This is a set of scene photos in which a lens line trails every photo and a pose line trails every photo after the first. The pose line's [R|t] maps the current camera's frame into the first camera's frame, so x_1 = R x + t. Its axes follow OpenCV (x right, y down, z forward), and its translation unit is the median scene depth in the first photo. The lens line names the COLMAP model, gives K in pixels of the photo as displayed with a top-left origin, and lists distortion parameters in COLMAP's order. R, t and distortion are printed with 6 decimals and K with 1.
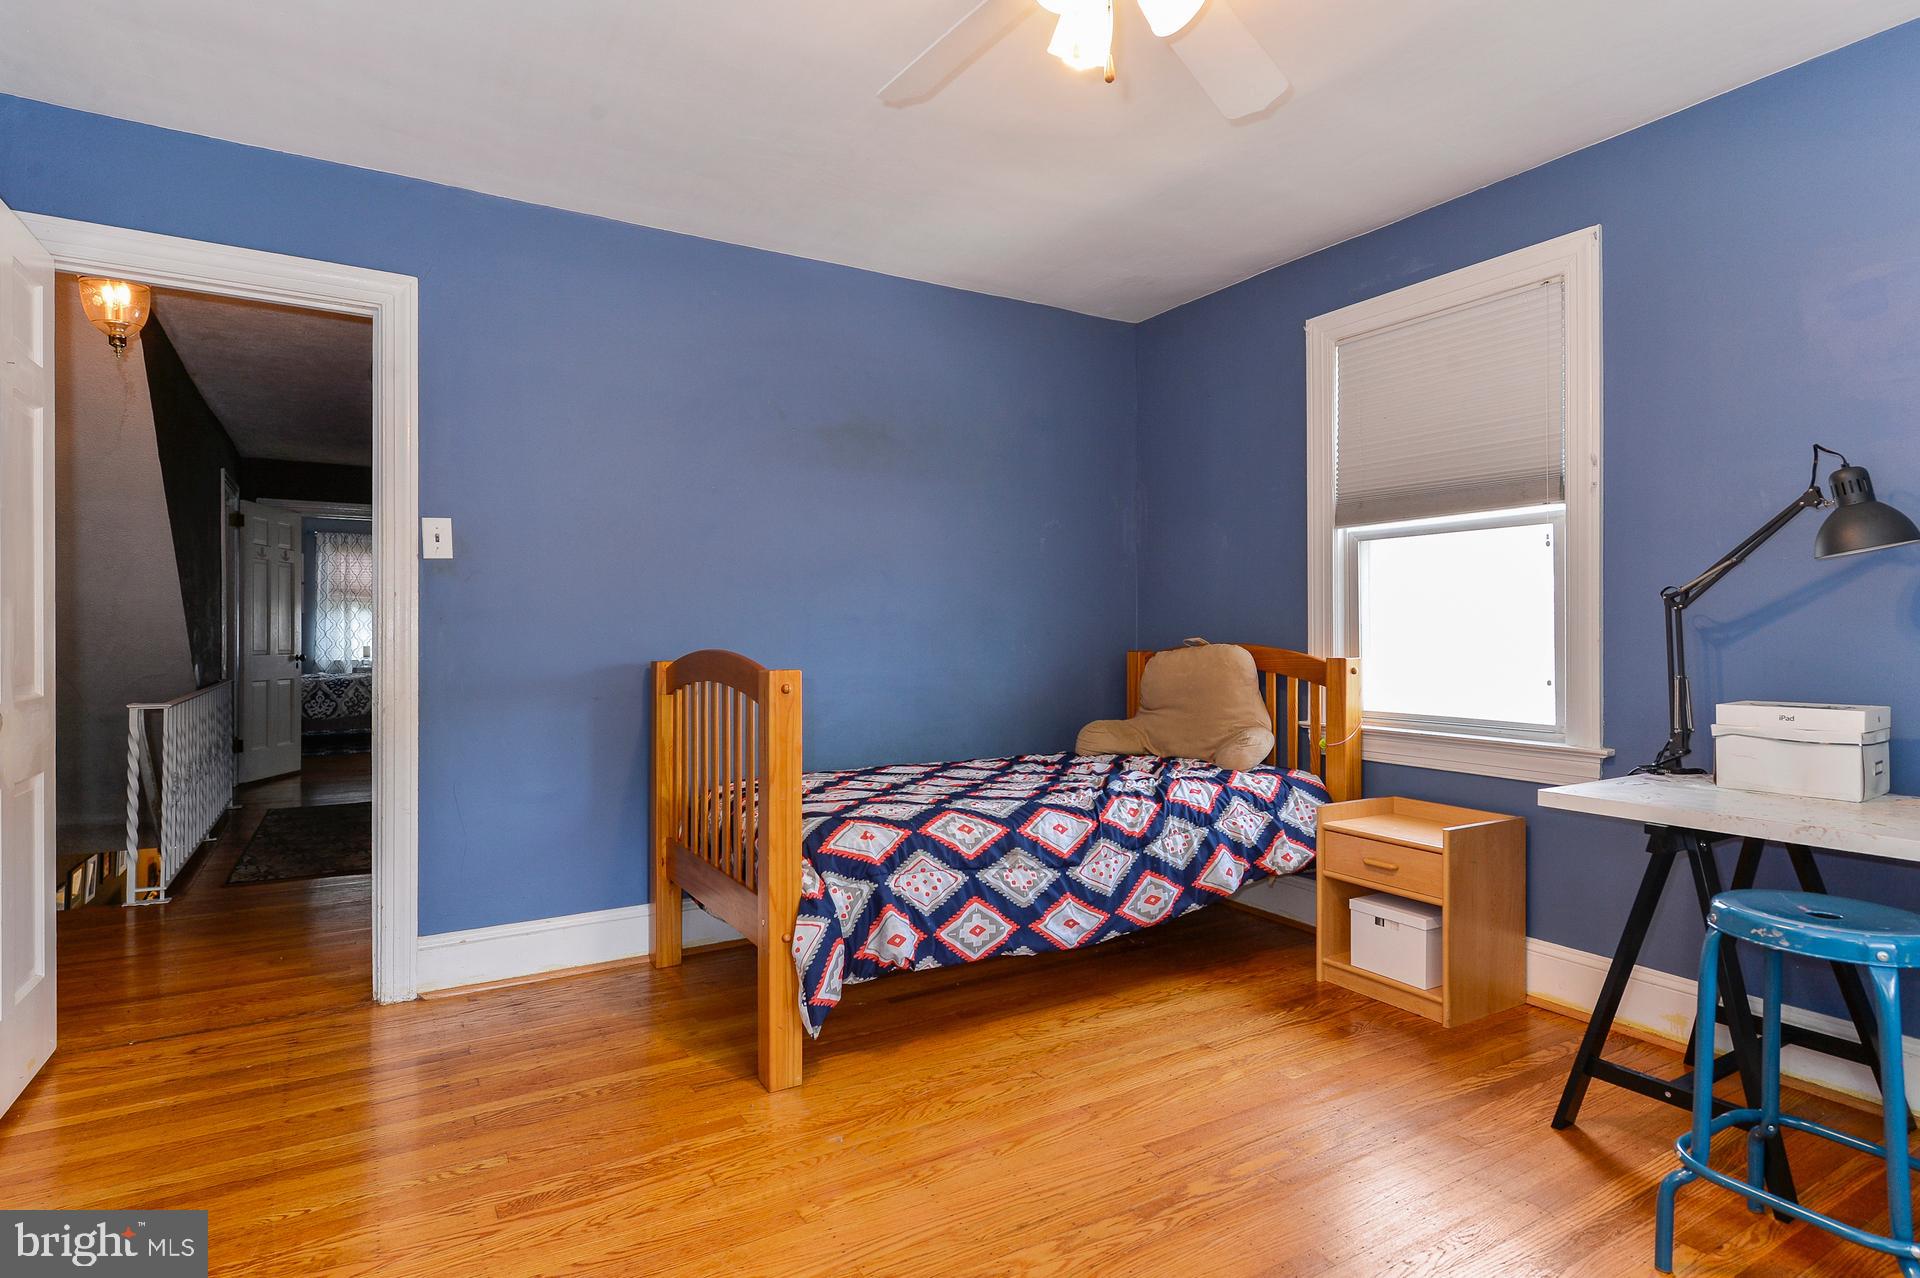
lens RADIAL K [[999.7, 0, 960.0], [0, 999.7, 639.0], [0, 0, 1]] dist [0.006895, 0.000429]
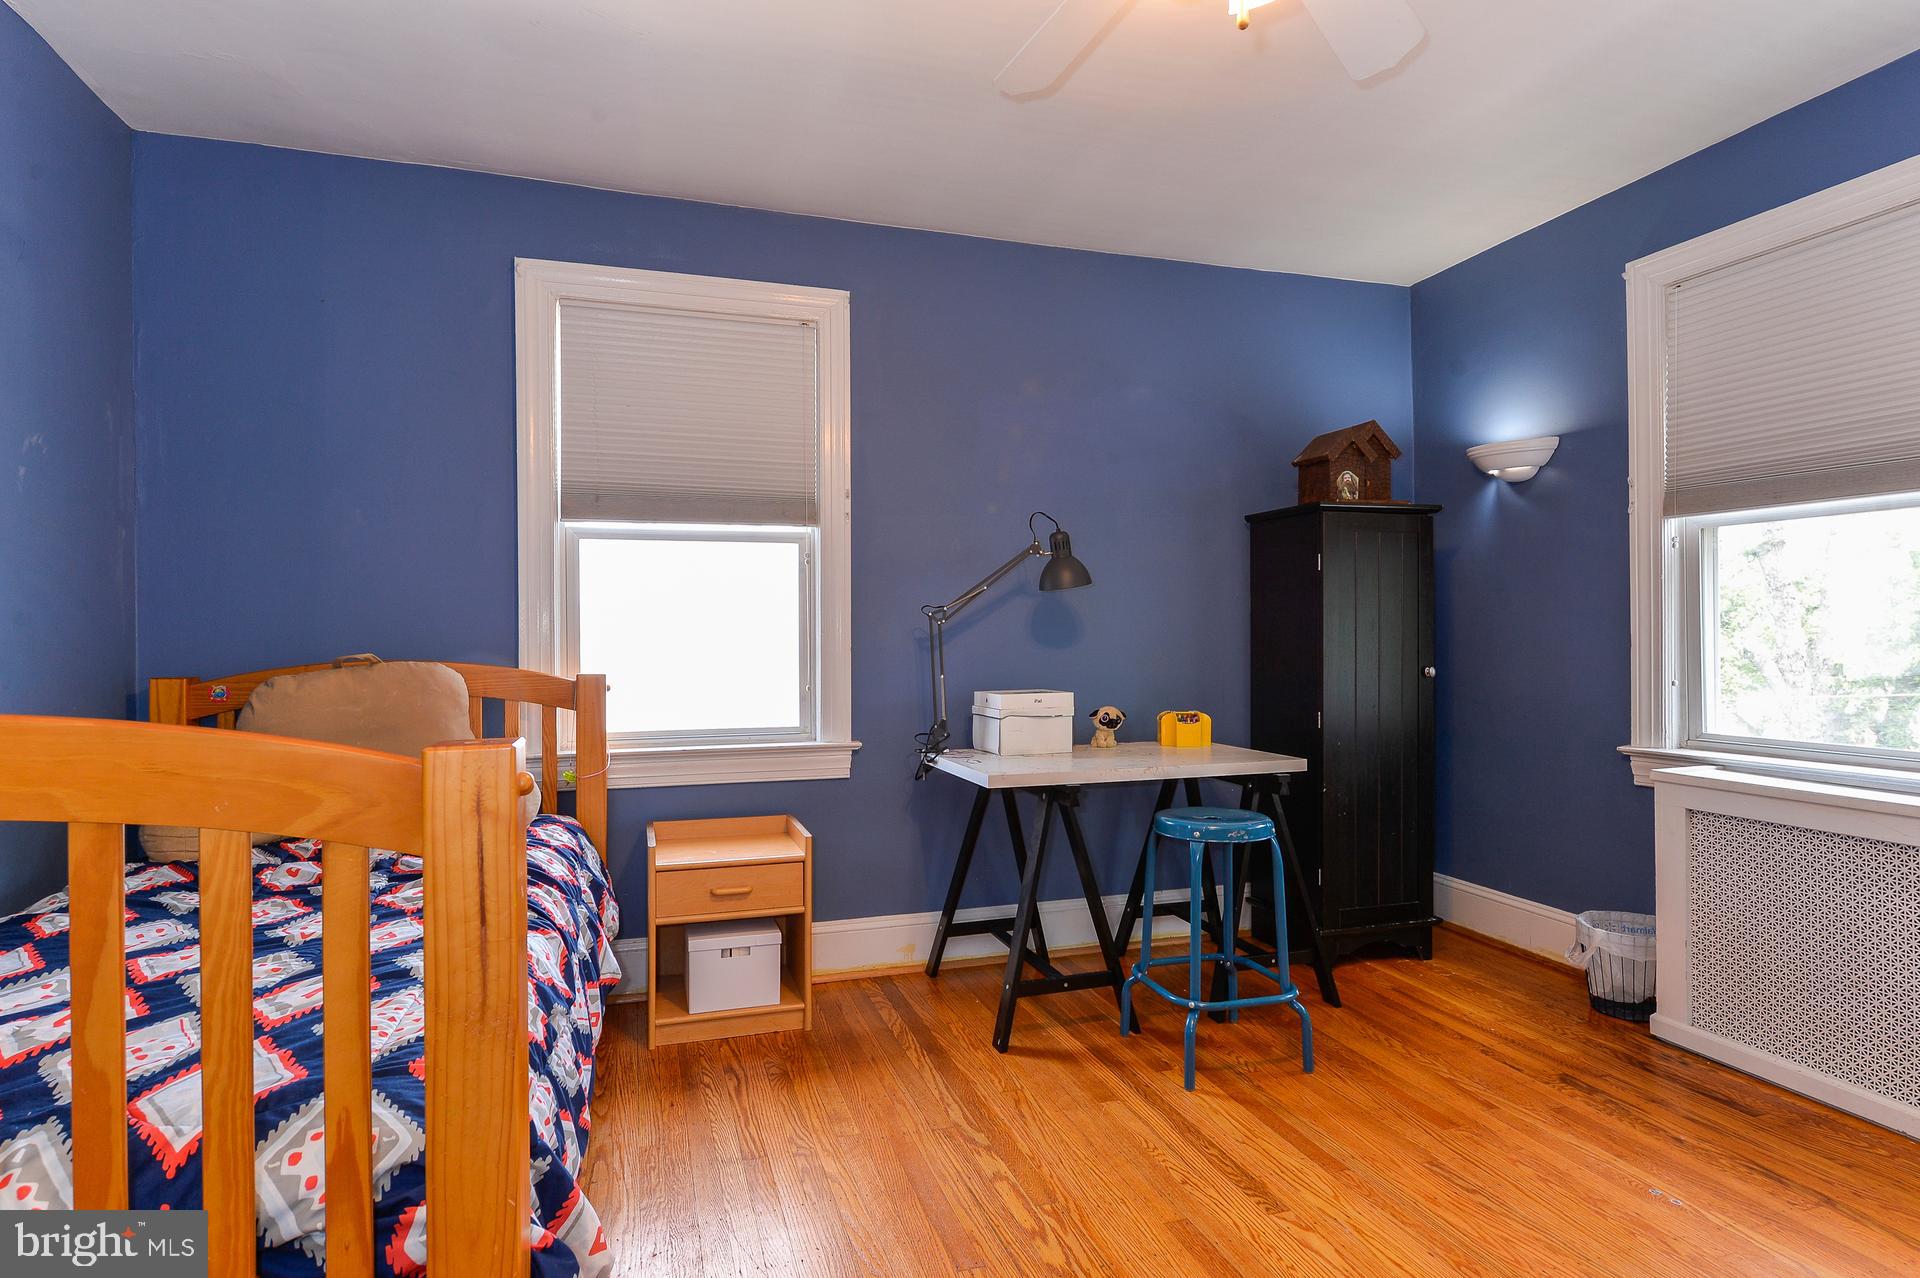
lens RADIAL K [[999.7, 0, 960.0], [0, 999.7, 639.0], [0, 0, 1]] dist [0.006895, 0.000429]
pose [[0.229457, -0.003181, 0.973314, -0.455469], [0.010041, 0.999949, 0.000901, -0.009432], [-0.973267, 0.009566, 0.229477, 0.594615]]
